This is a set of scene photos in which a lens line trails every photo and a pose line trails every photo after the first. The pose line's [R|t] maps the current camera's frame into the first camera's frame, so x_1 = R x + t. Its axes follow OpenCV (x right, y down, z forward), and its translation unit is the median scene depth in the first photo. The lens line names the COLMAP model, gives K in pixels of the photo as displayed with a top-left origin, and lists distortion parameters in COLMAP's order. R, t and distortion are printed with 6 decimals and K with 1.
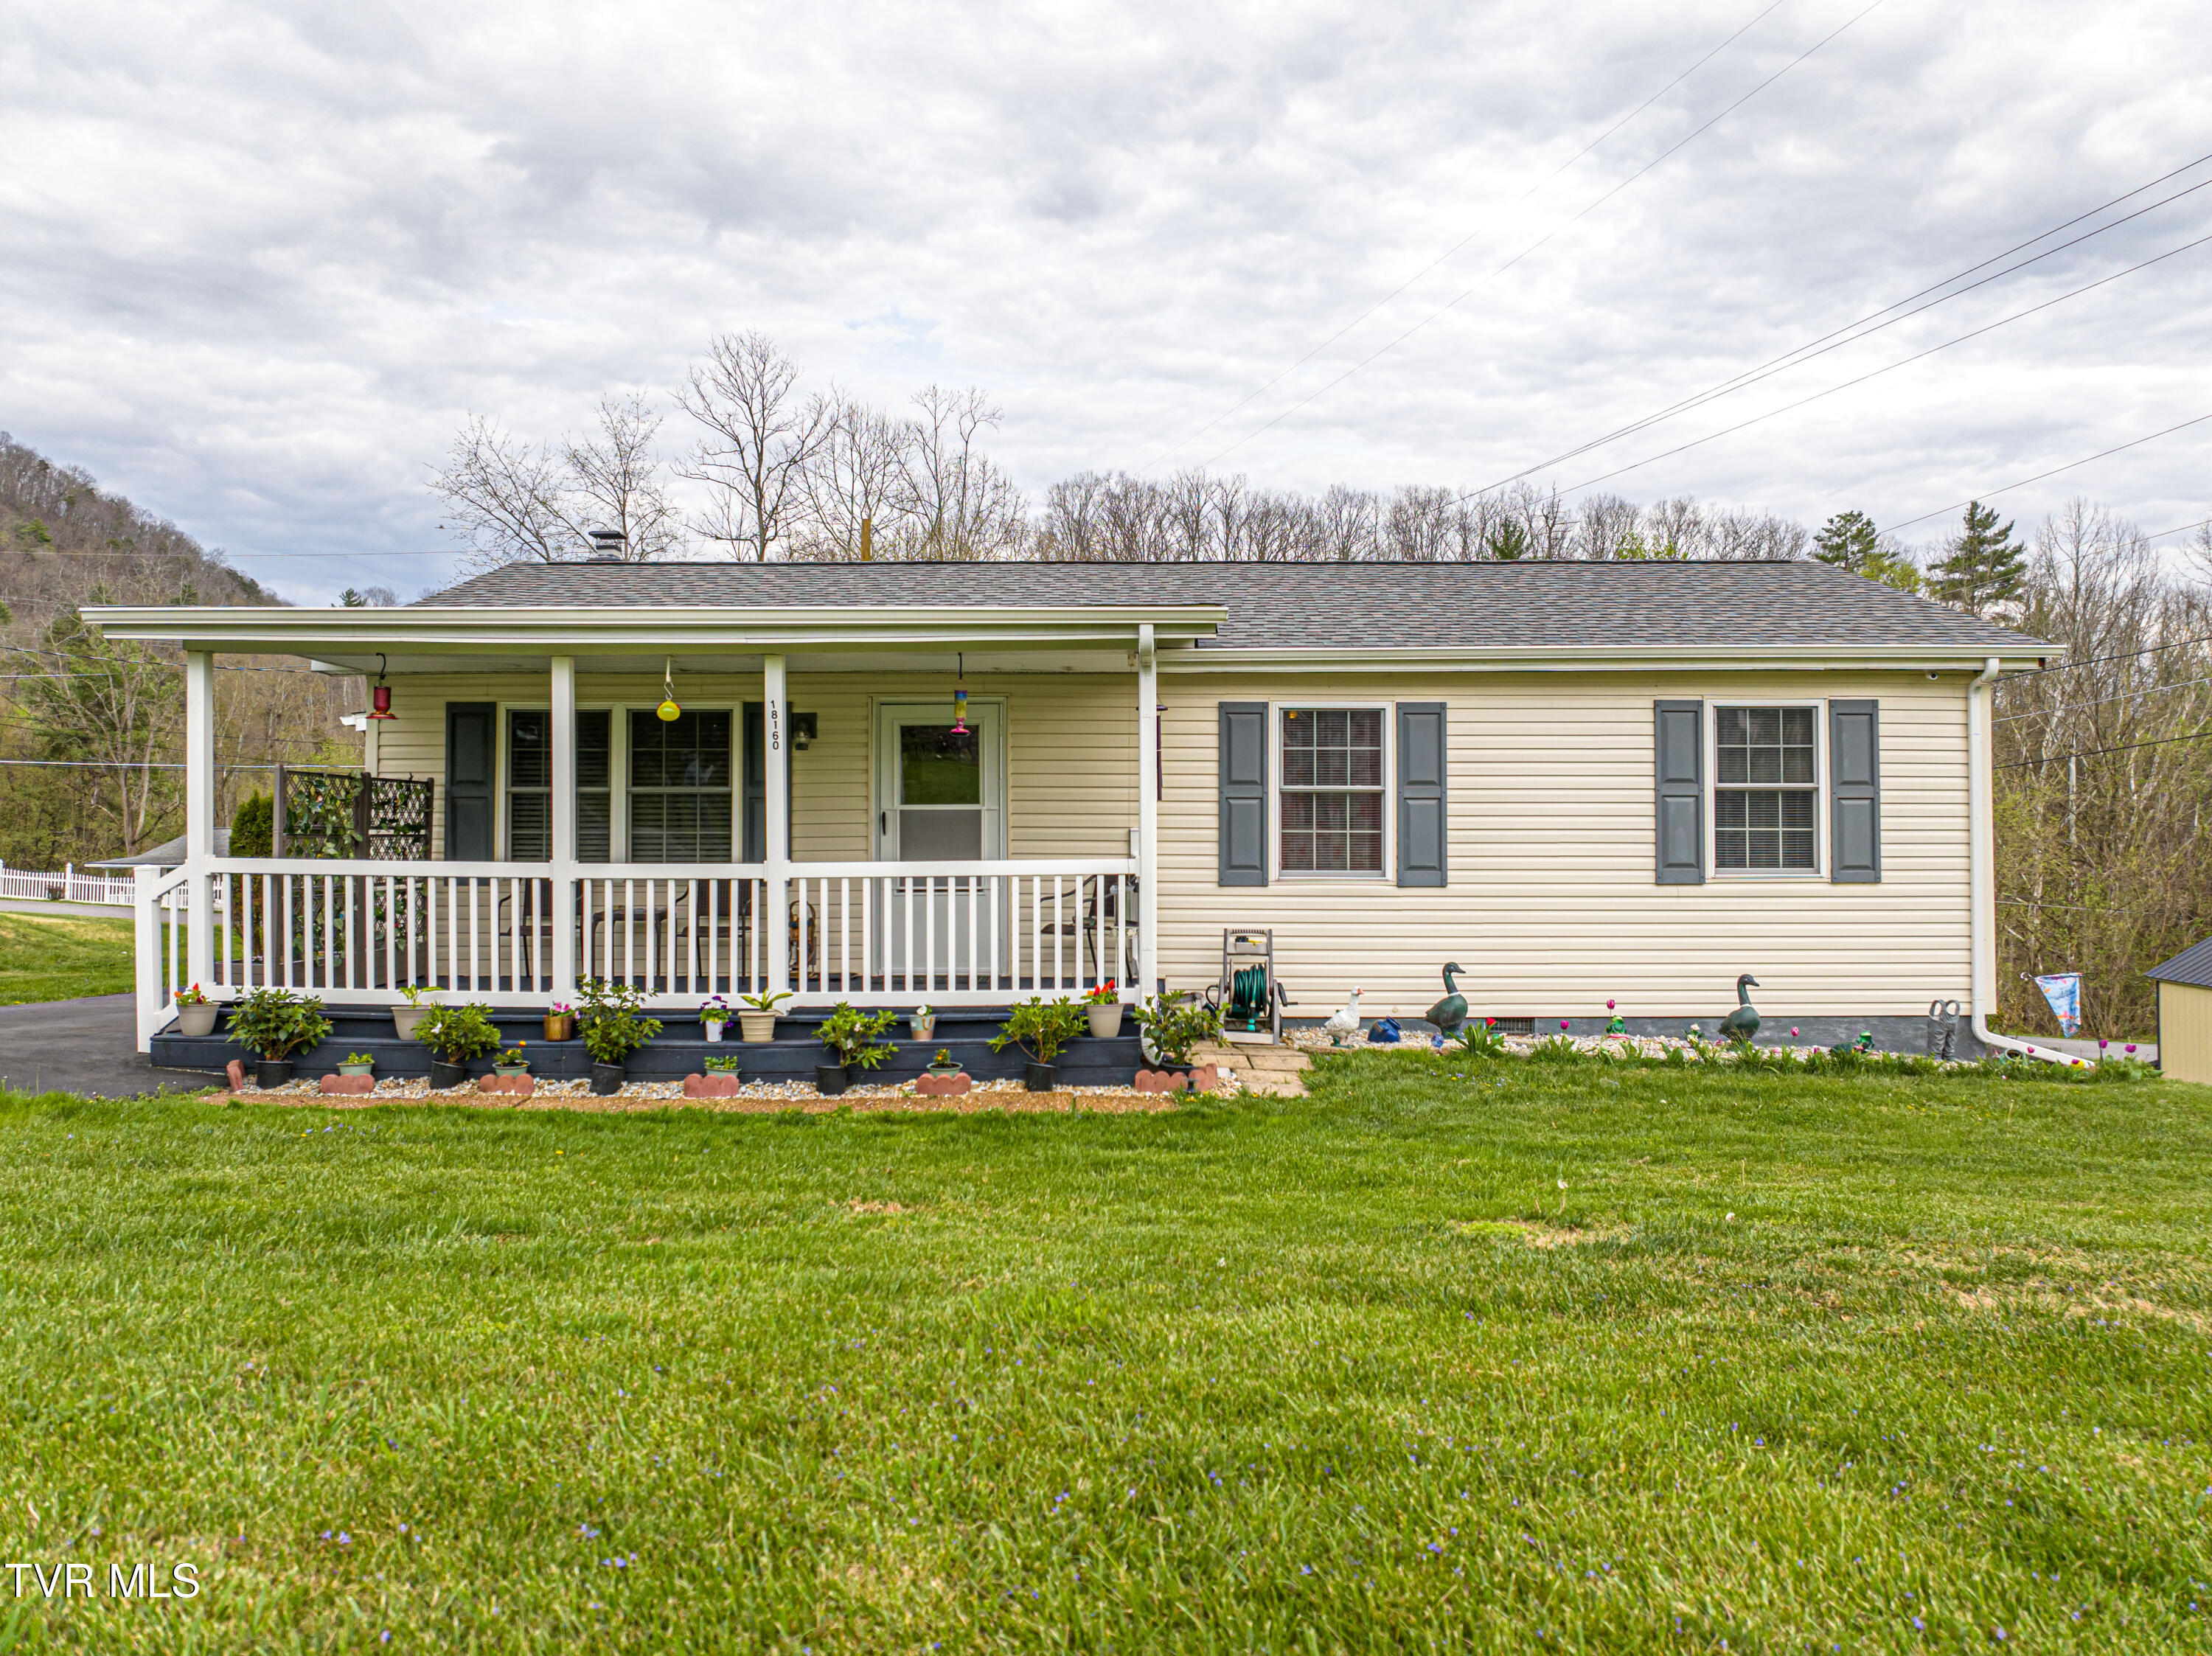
lens RADIAL K [[1550.9, 0, 1112.4], [0, 1550.9, 829.4], [0, 0, 1]] dist [-0.036528, 0.008048]
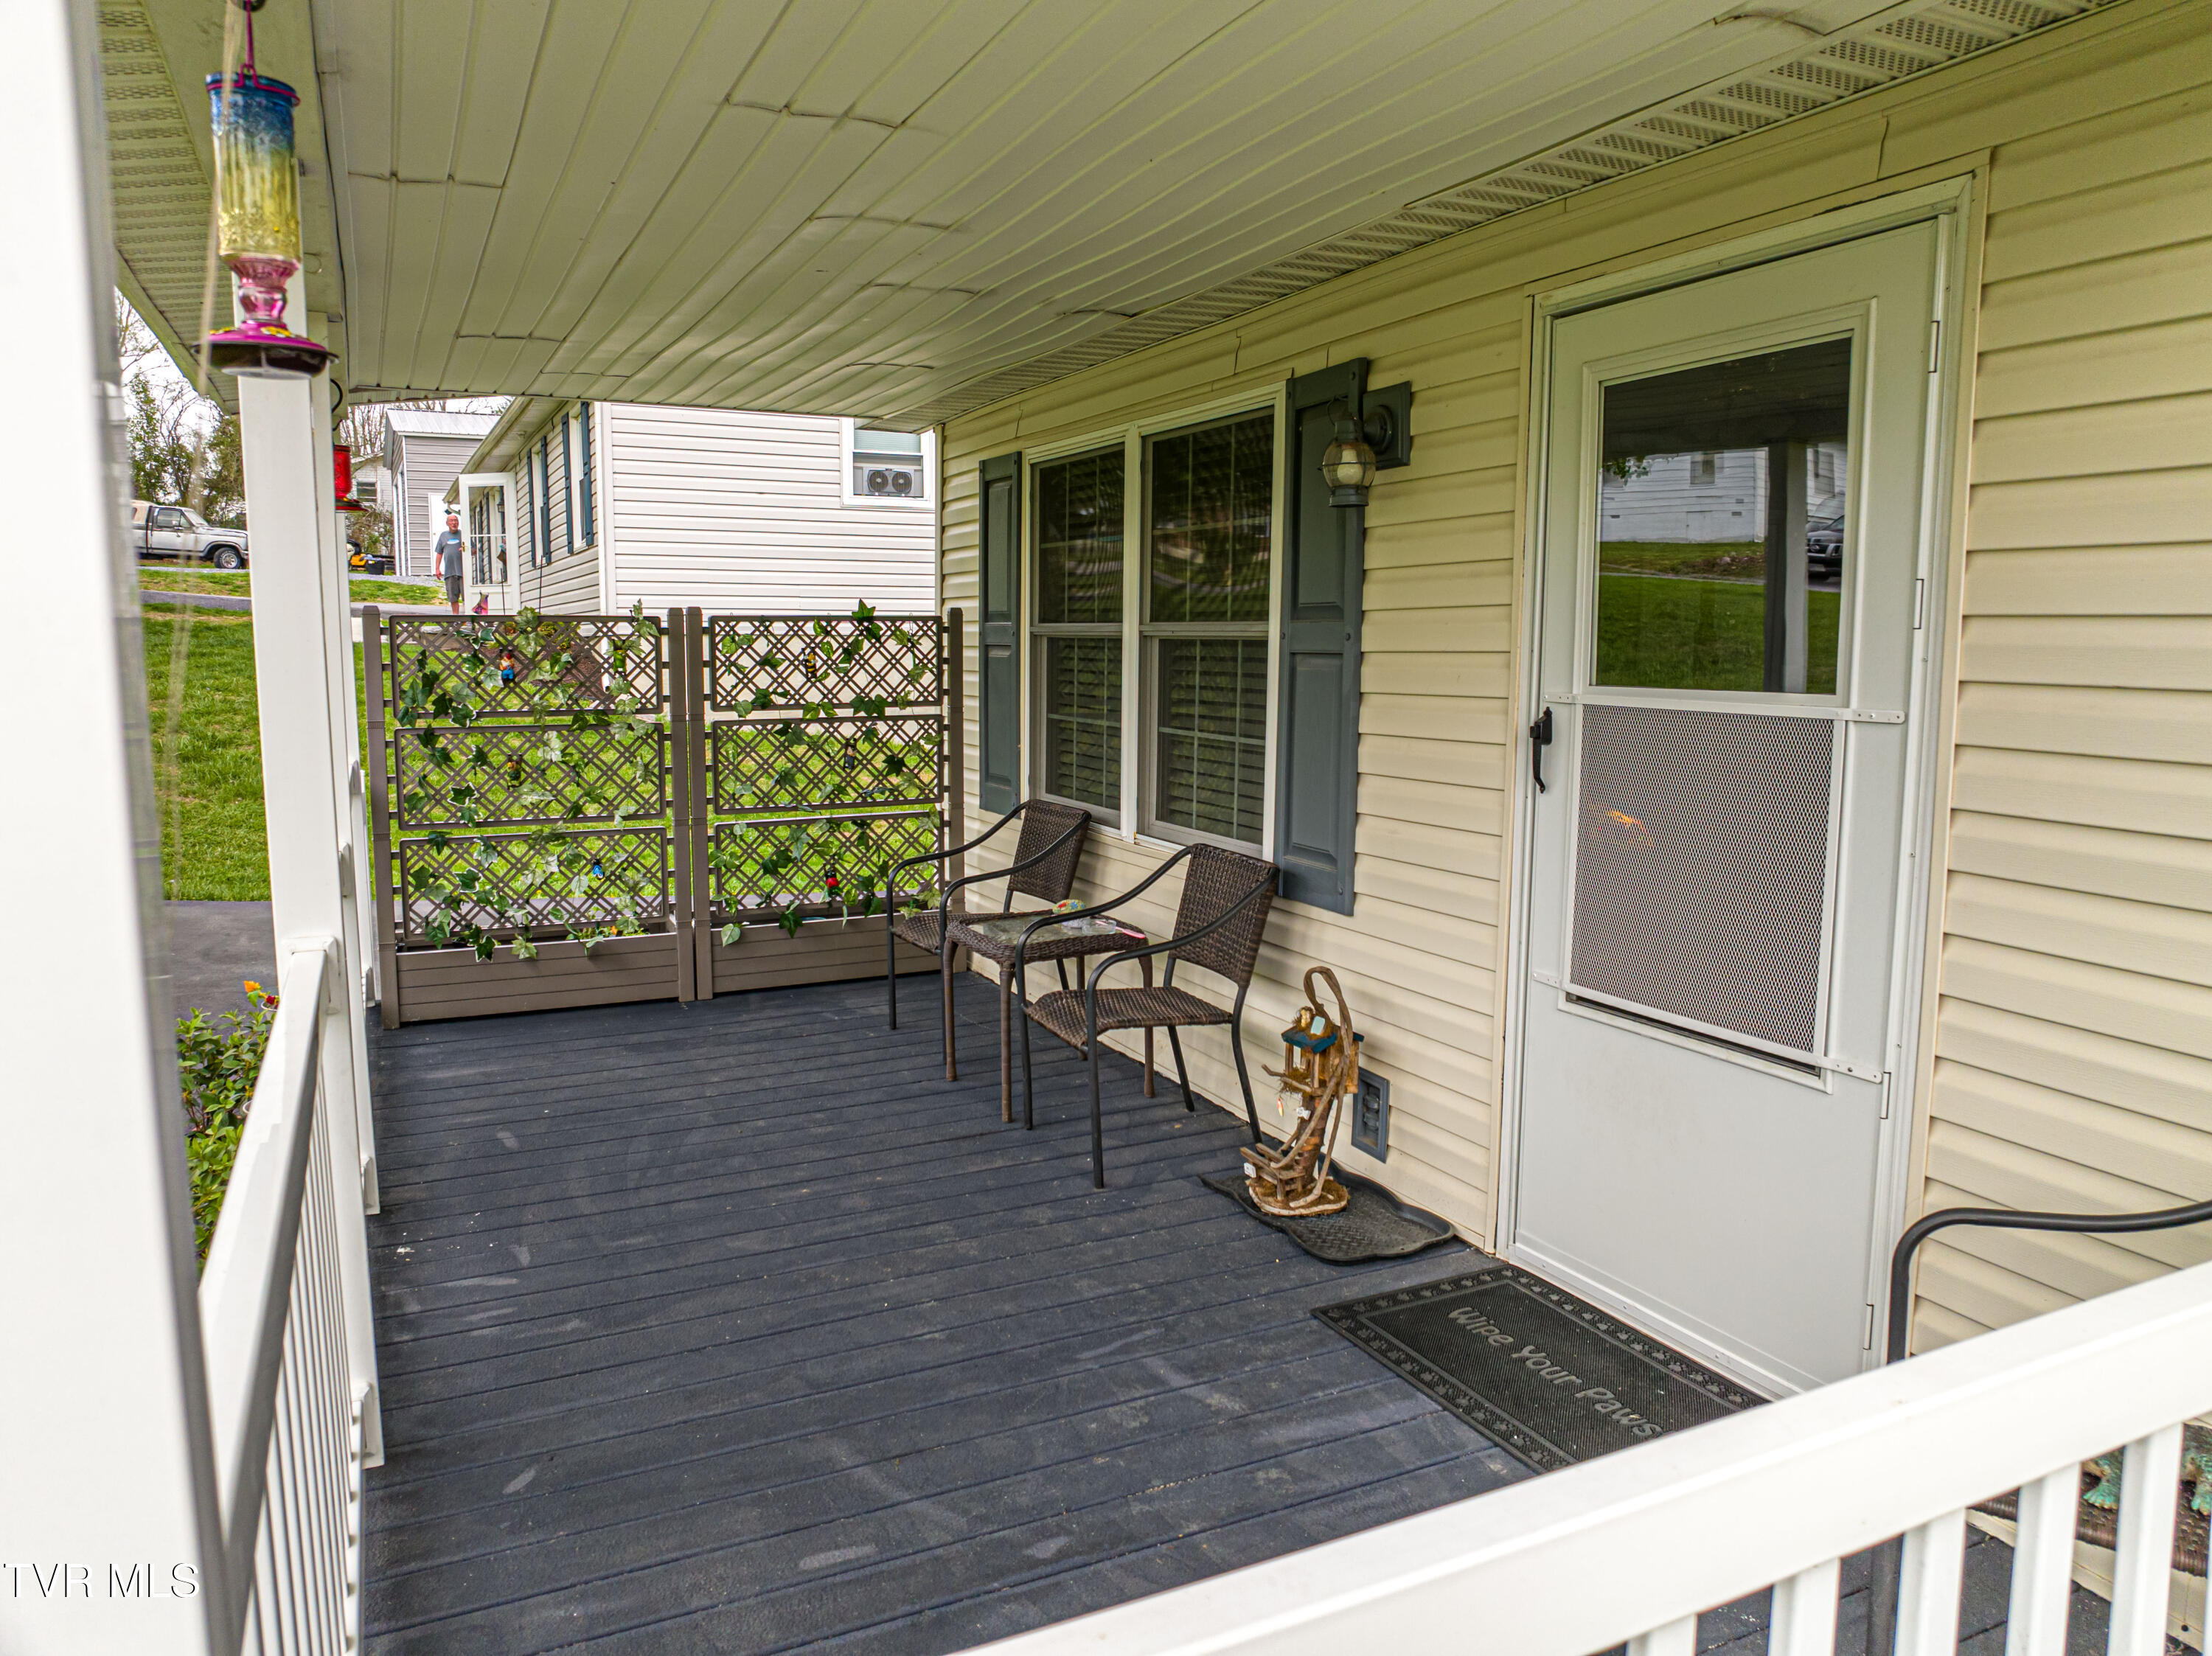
lens RADIAL K [[1550.9, 0, 1112.4], [0, 1550.9, 829.4], [0, 0, 1]] dist [-0.036528, 0.008048]
pose [[0.428757, 0.115385, -0.896021, 0.073106], [0.004584, 0.991520, 0.129876, -0.026291], [0.903408, -0.059793, 0.424592, 0.807792]]
